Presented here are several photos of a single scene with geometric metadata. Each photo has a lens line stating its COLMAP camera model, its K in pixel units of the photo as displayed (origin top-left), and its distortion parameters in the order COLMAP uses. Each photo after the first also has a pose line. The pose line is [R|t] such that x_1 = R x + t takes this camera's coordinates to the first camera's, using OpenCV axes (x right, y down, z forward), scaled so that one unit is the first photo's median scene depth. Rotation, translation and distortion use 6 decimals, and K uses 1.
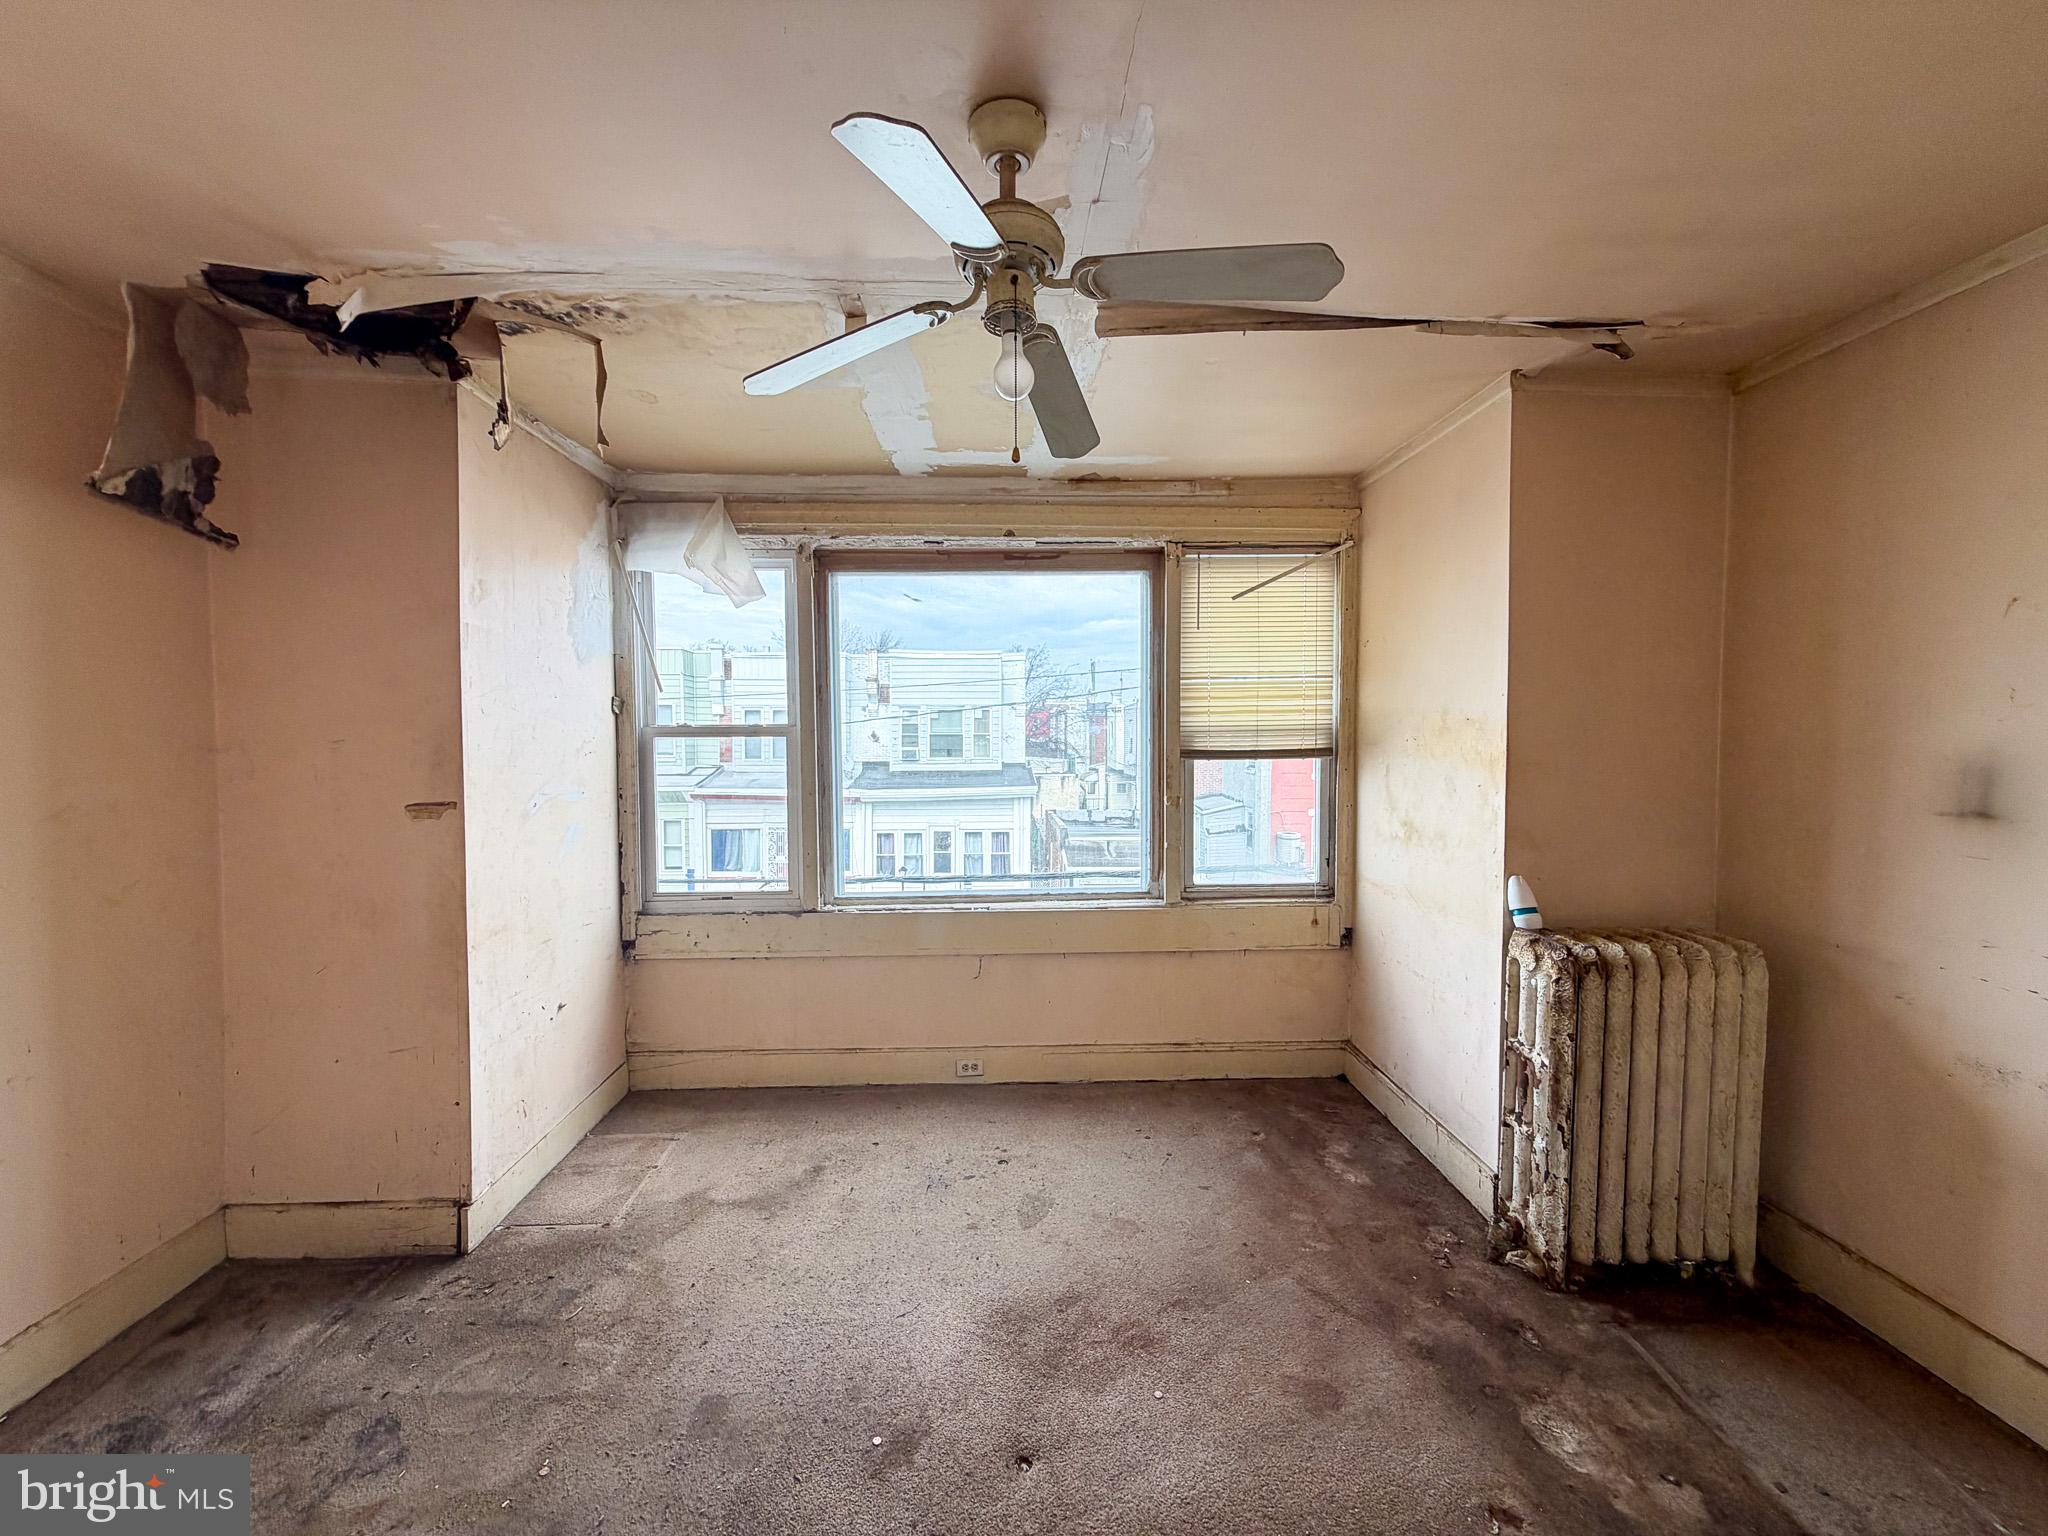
lens RADIAL K [[815.5, 0, 1017.1], [0, 815.5, 767.0], [0, 0, 1]] dist [0.001030, -0.000649]
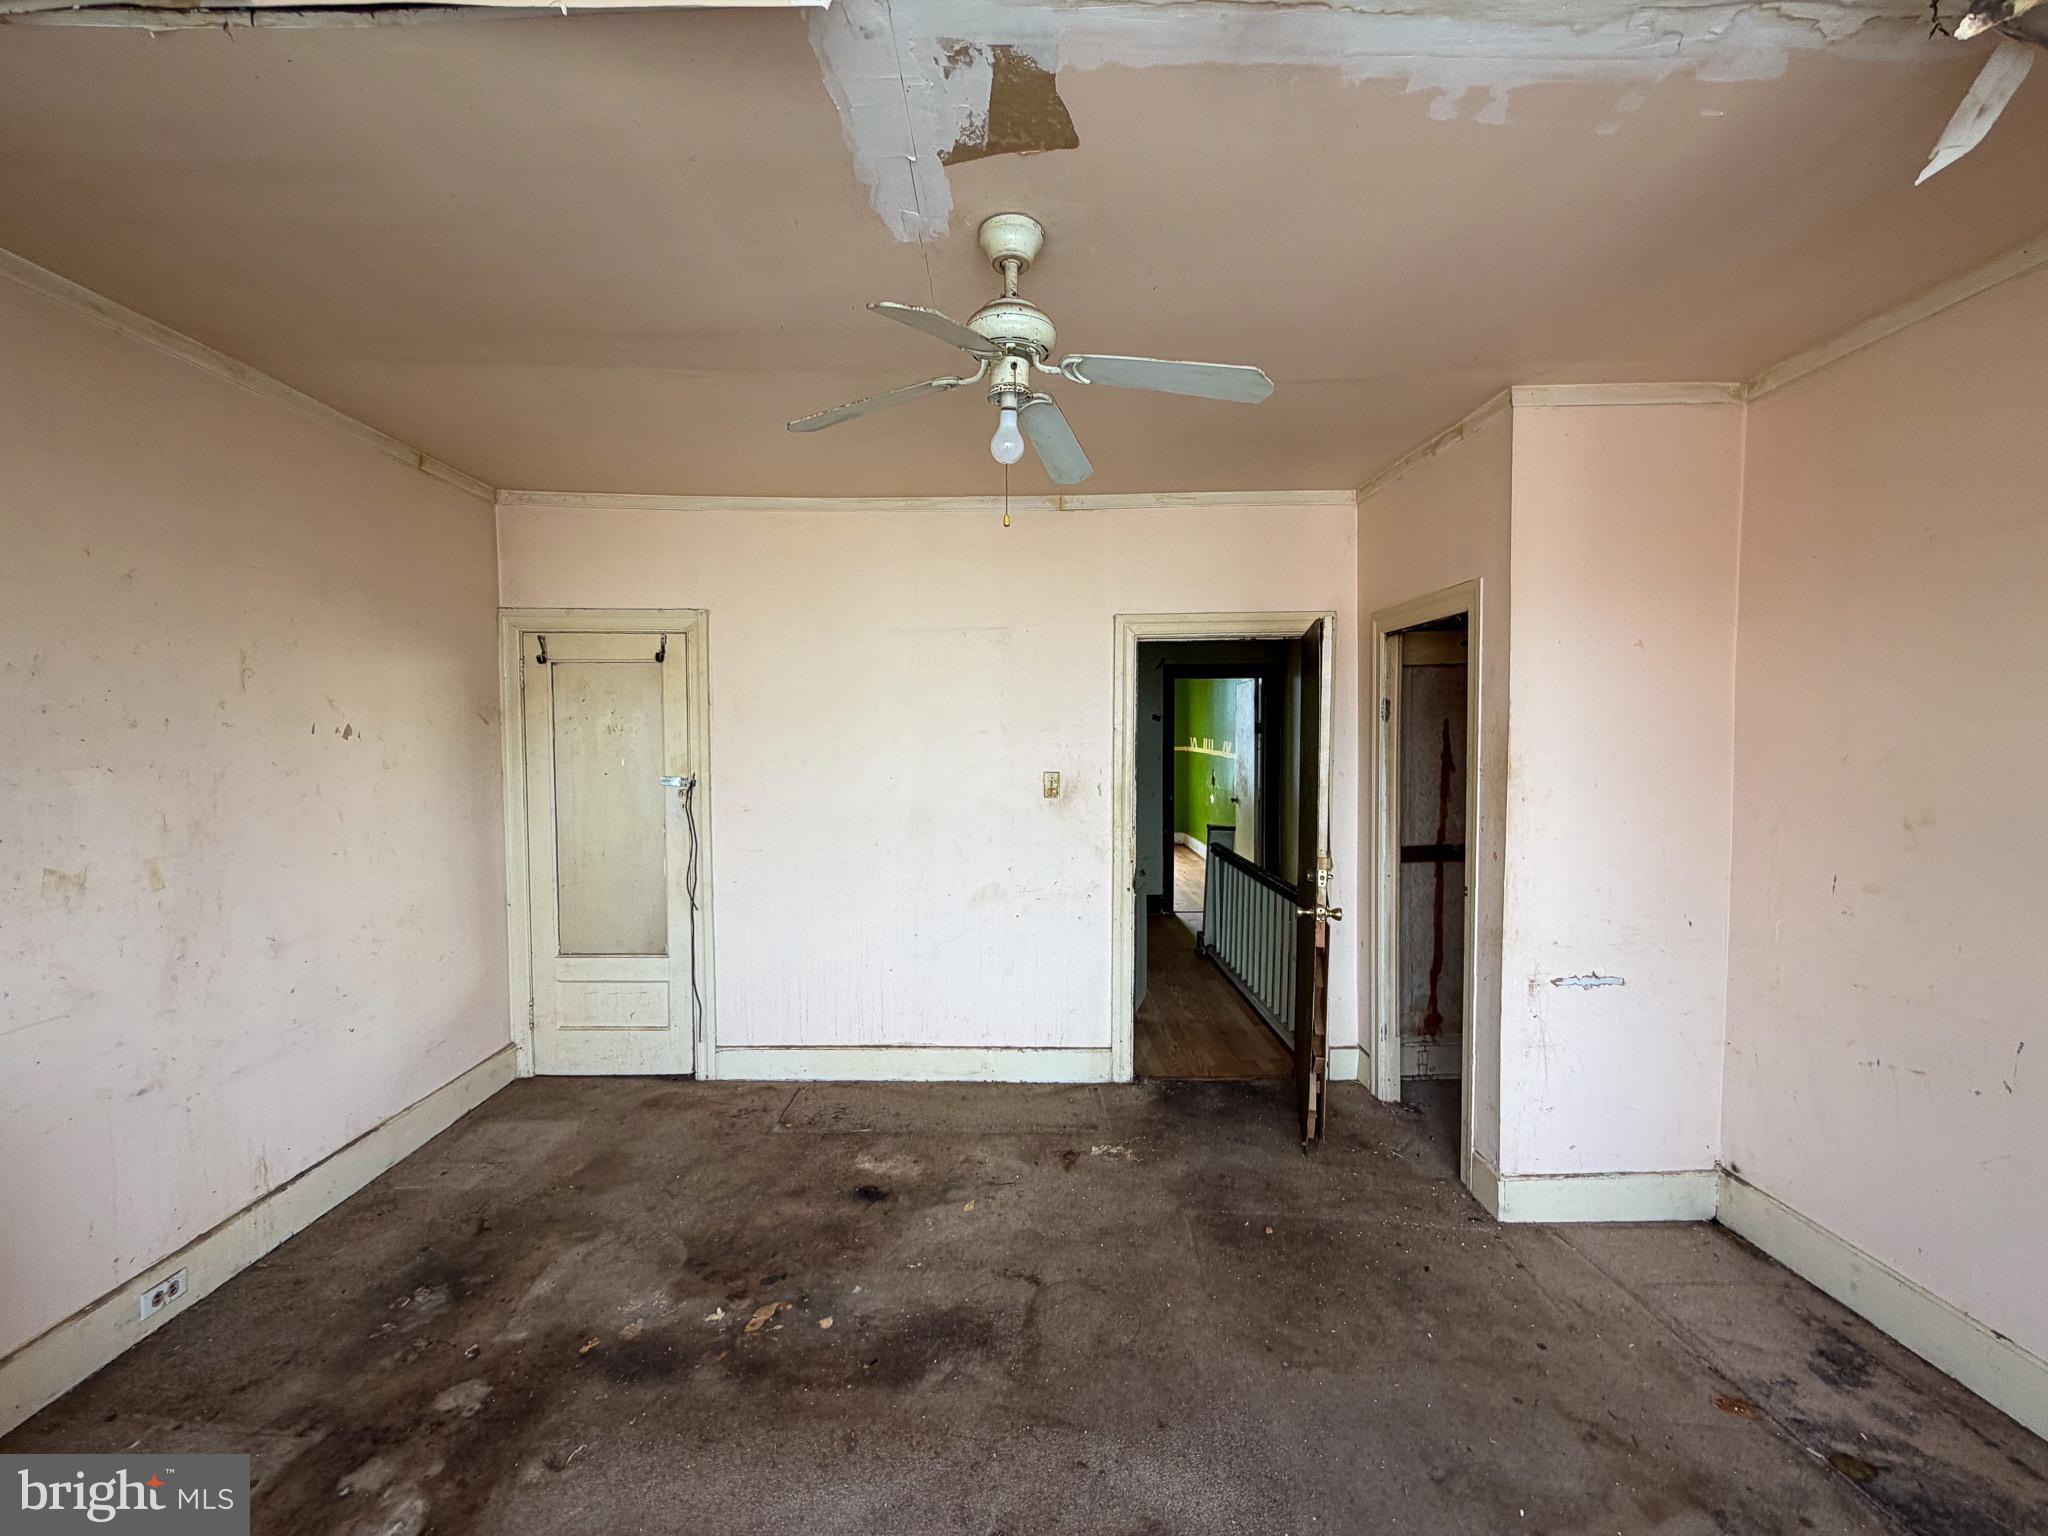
lens RADIAL K [[815.5, 0, 1017.1], [0, 815.5, 767.0], [0, 0, 1]] dist [0.001030, -0.000649]
pose [[-0.999363, 0.002212, 0.035618, -0.024736], [0.005373, 0.996025, 0.088908, -0.042175], [-0.035279, 0.089043, -0.995403, 0.912558]]
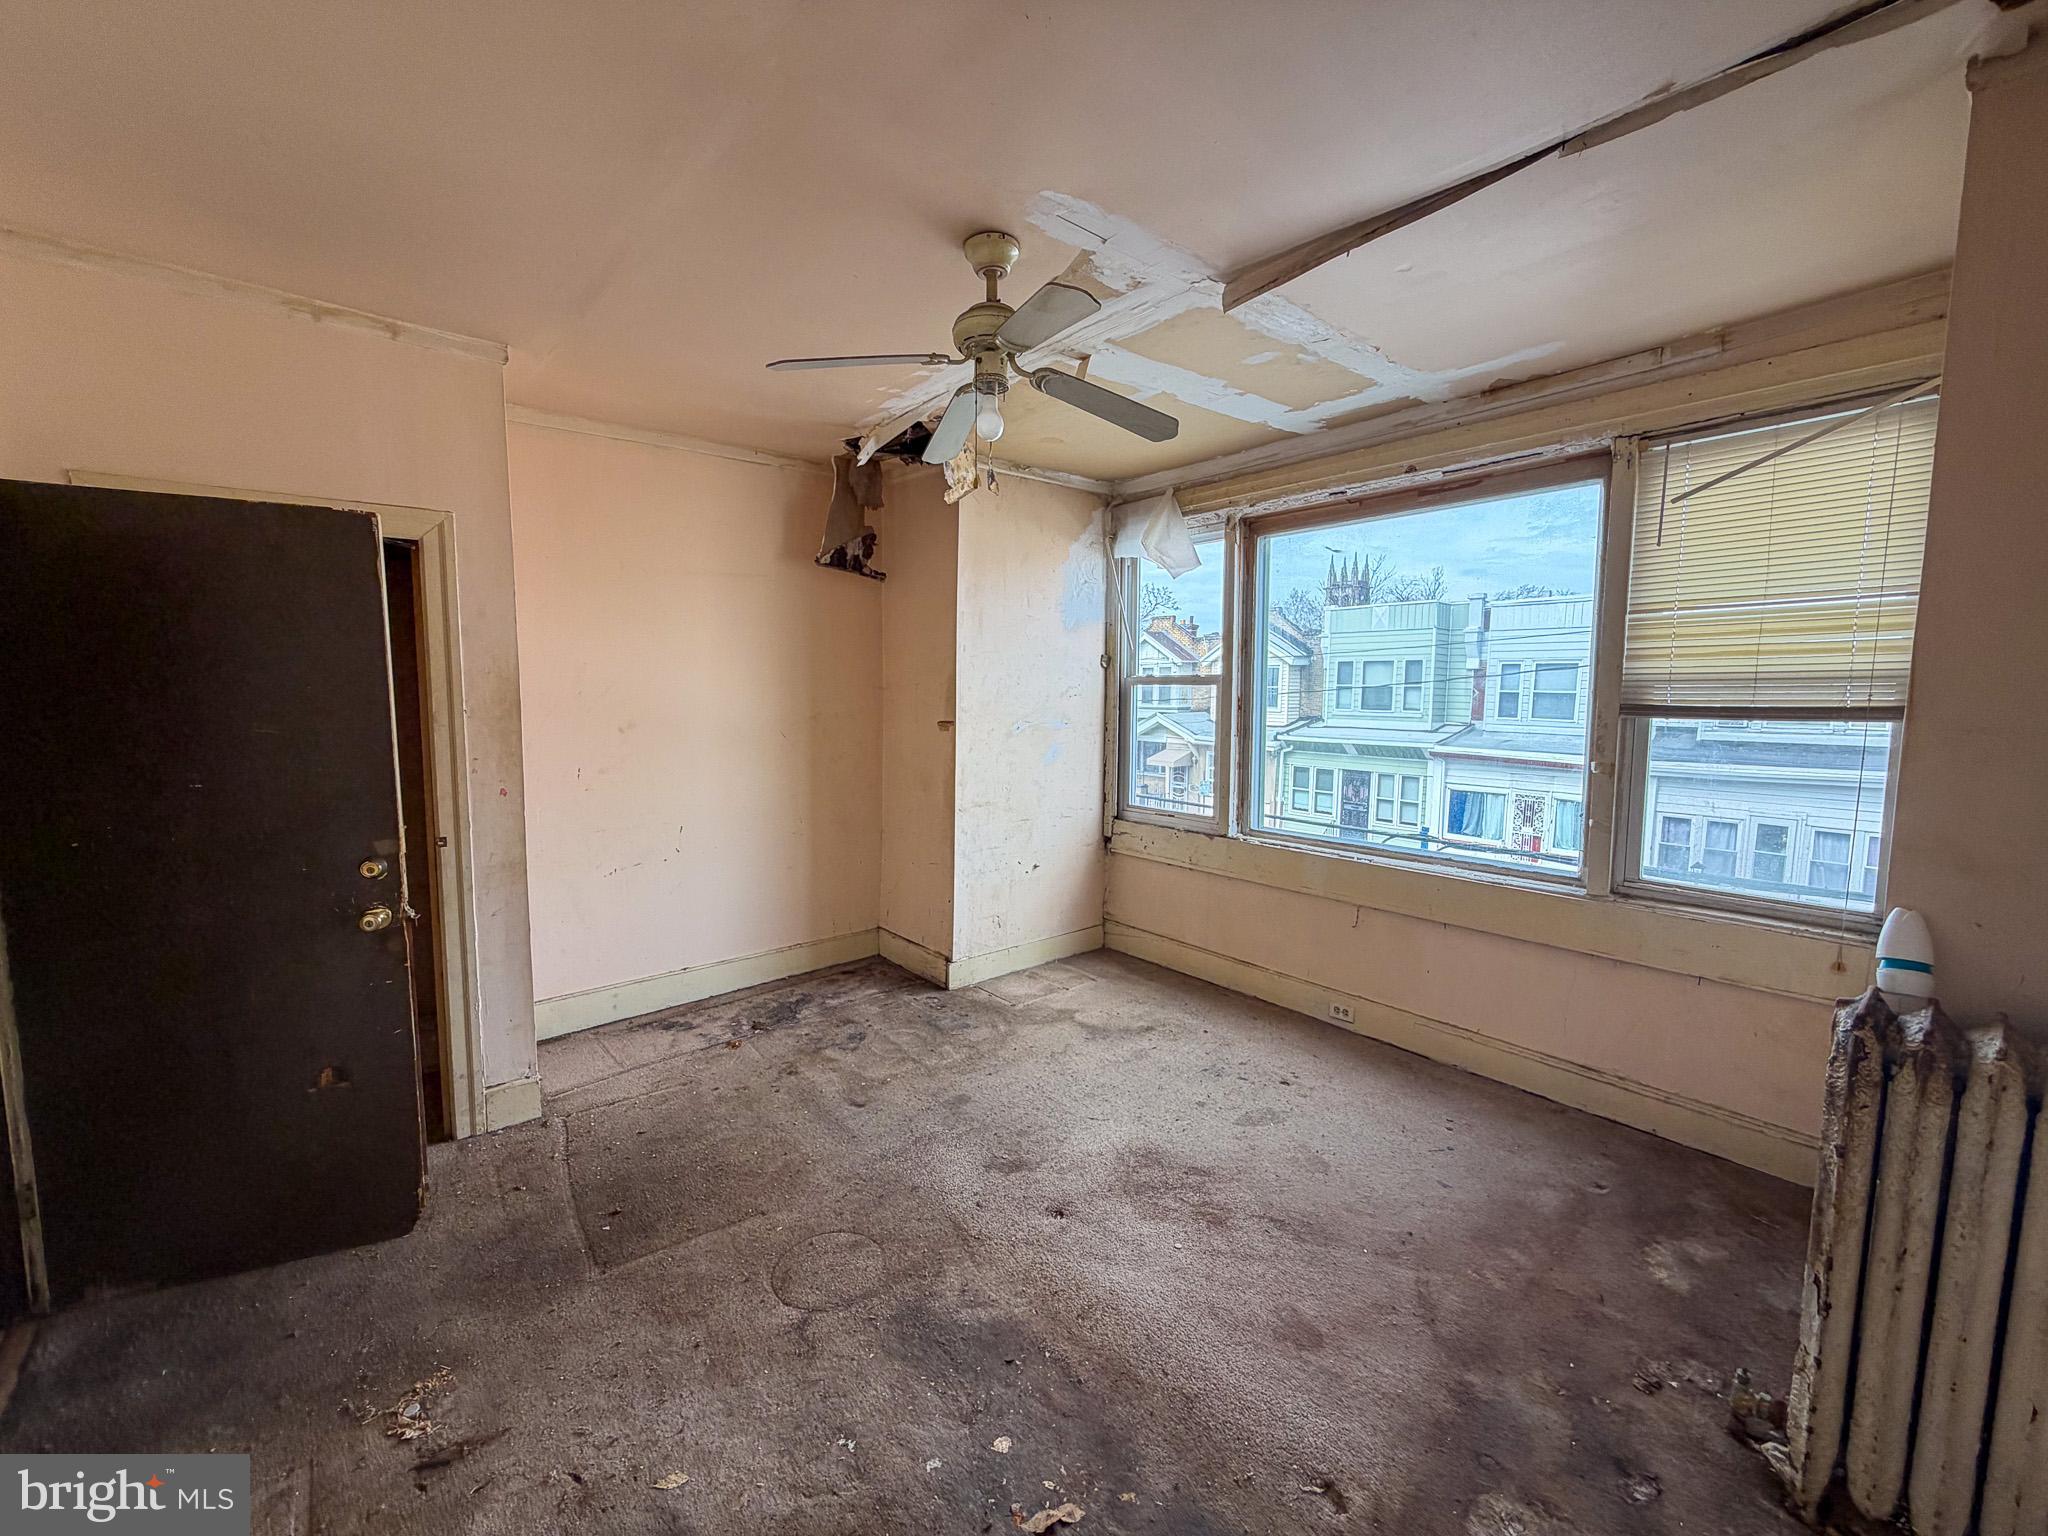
lens RADIAL K [[815.5, 0, 1017.1], [0, 815.5, 767.0], [0, 0, 1]] dist [0.001030, -0.000649]
pose [[0.609679, 0.083449, -0.788243, 0.487694], [-0.041576, 0.996441, 0.073333, 0.006032], [0.791557, -0.011937, 0.610979, 0.061516]]
